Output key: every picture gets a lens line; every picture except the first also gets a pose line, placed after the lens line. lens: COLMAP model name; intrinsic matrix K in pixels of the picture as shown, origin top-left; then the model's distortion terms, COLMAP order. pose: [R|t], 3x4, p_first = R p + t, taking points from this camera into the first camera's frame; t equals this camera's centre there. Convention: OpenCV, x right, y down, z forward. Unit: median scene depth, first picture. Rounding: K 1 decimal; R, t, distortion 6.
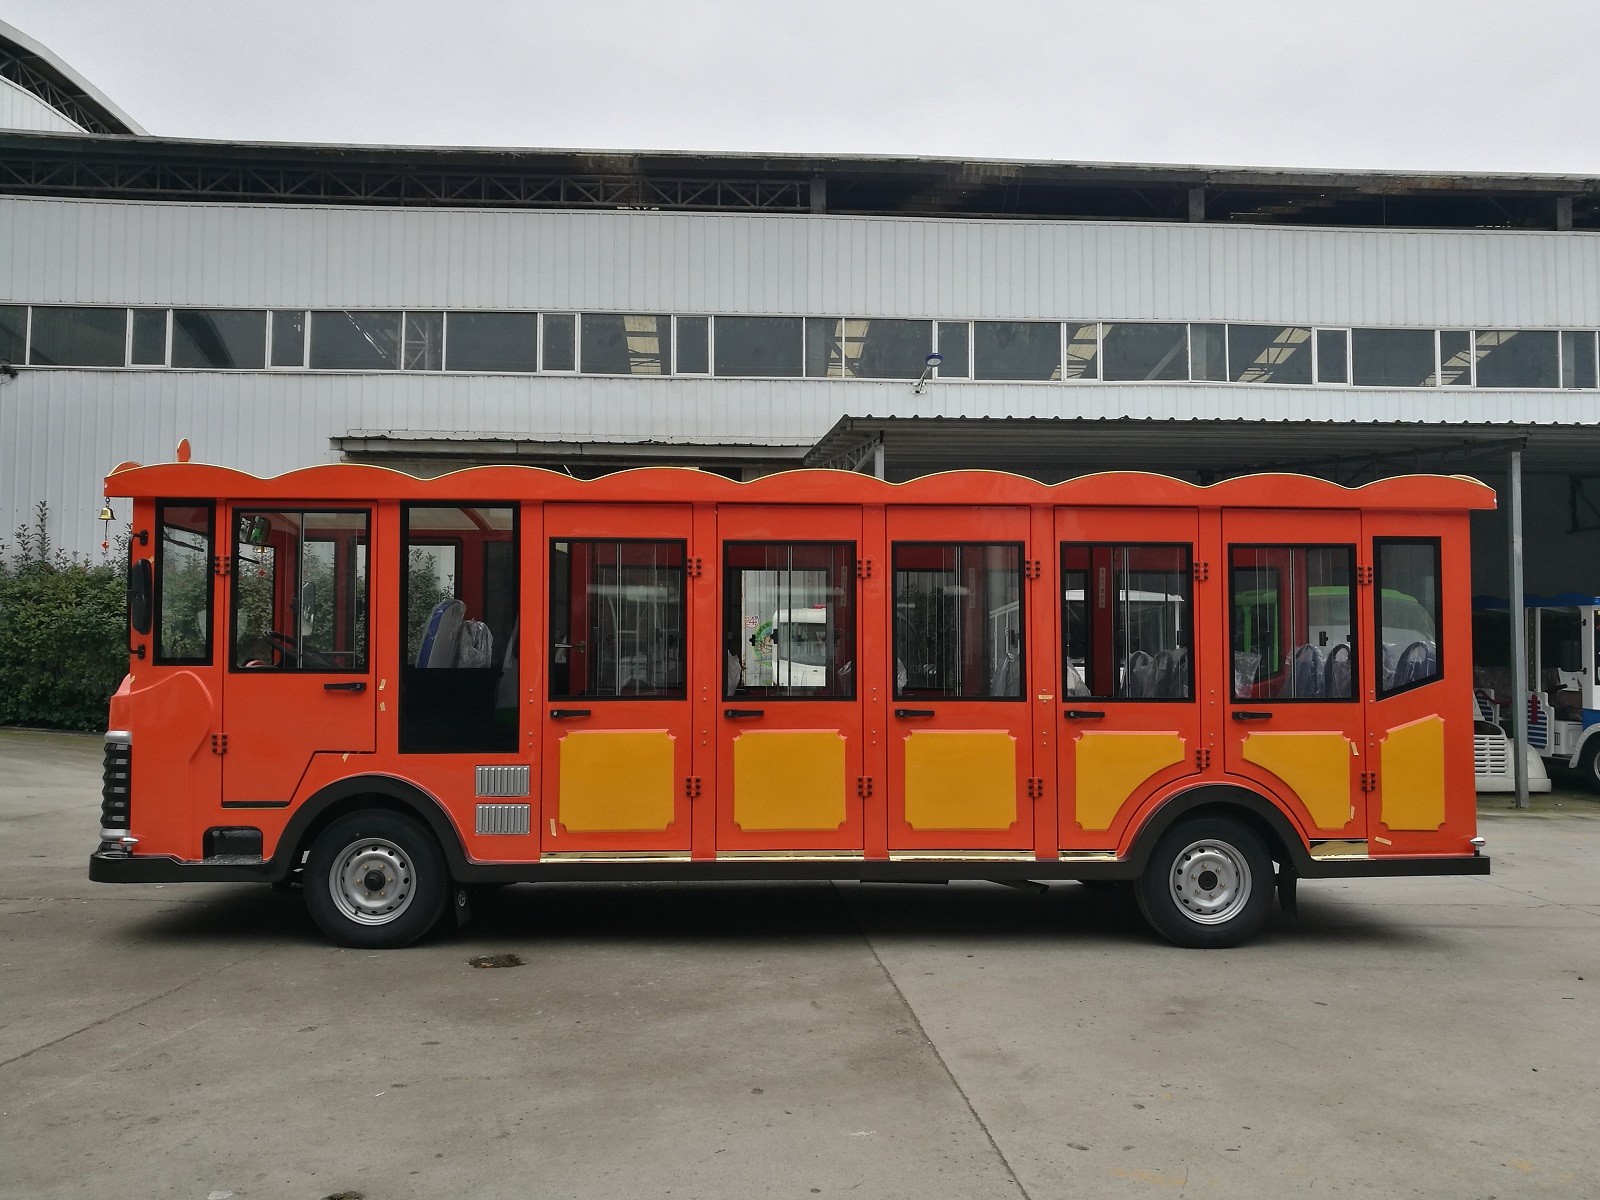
lens RADIAL K [[1315.8, 0, 800.0], [0, 1315.8, 600.0], [0, 0, 1]] dist [-0.004462, 0.003415]
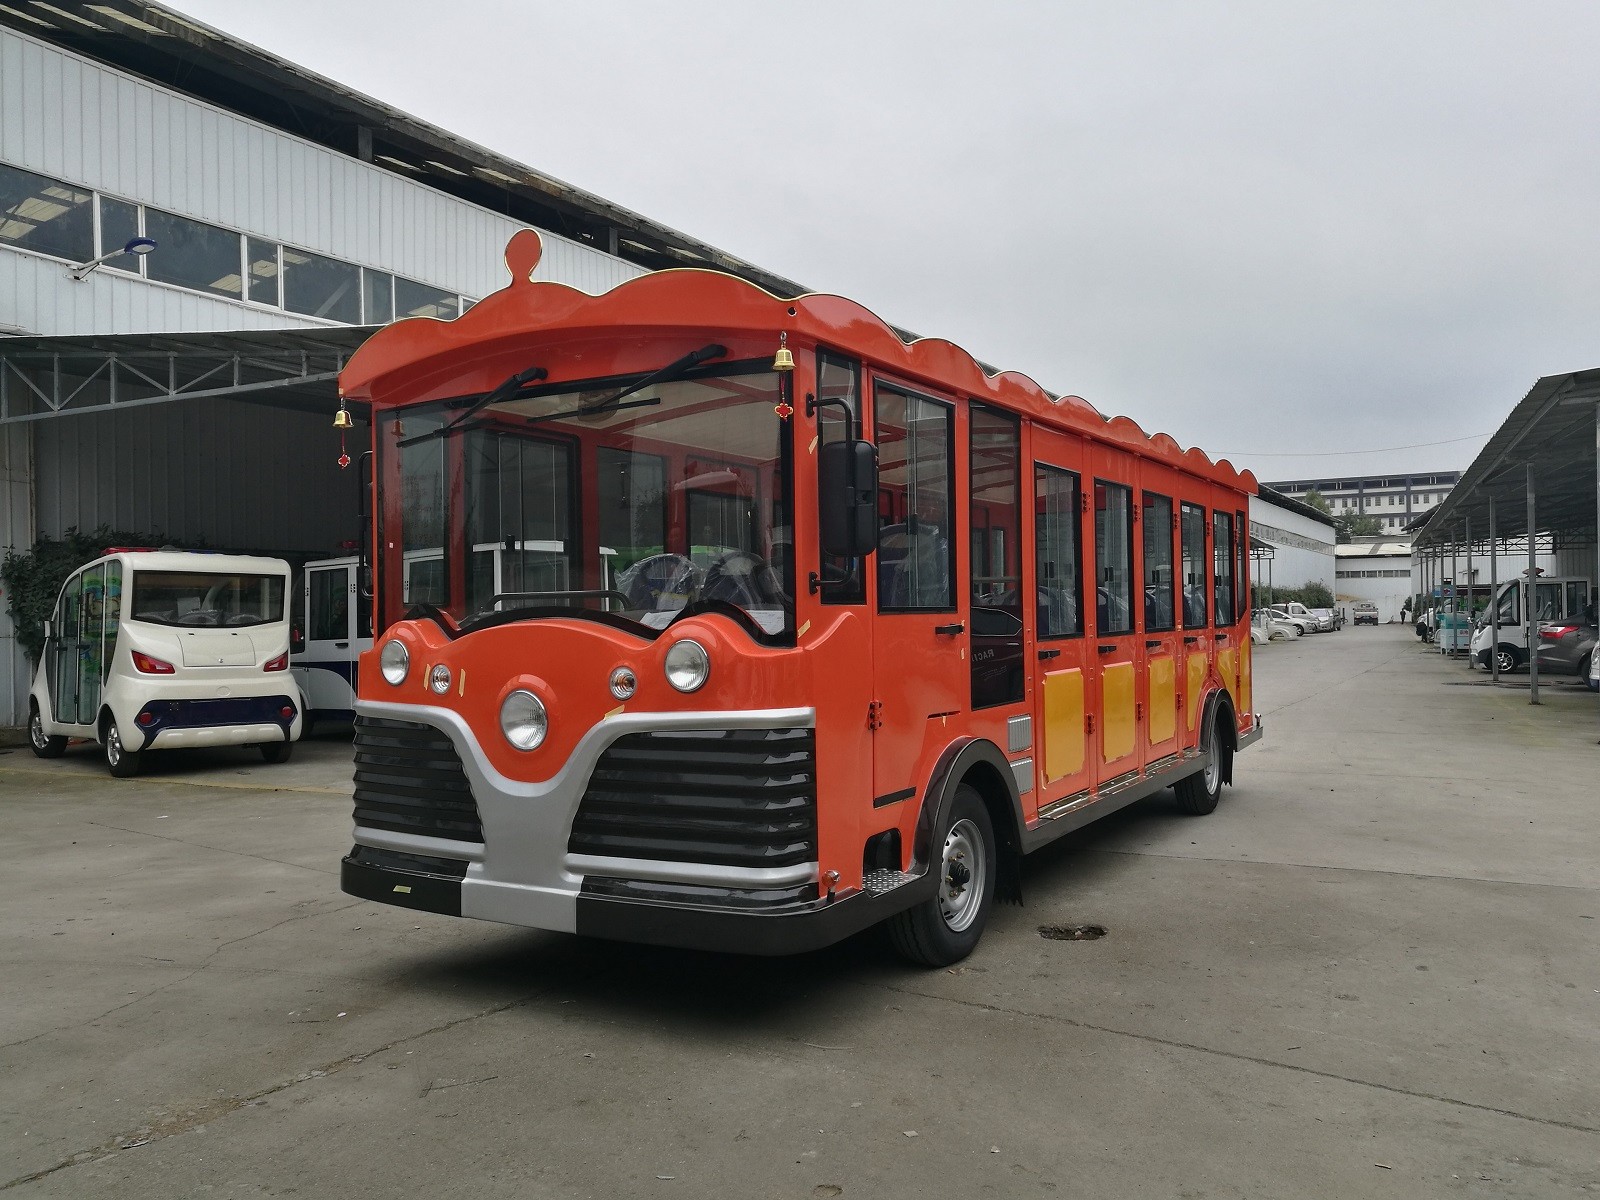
lens RADIAL K [[1315.8, 0, 800.0], [0, 1315.8, 600.0], [0, 0, 1]] dist [-0.004462, 0.003415]
pose [[0.524200, 0.000422, 0.851595, -0.357180], [-0.020399, 0.999719, 0.012061, 0.013919], [-0.851351, -0.023694, 0.524061, 0.228705]]
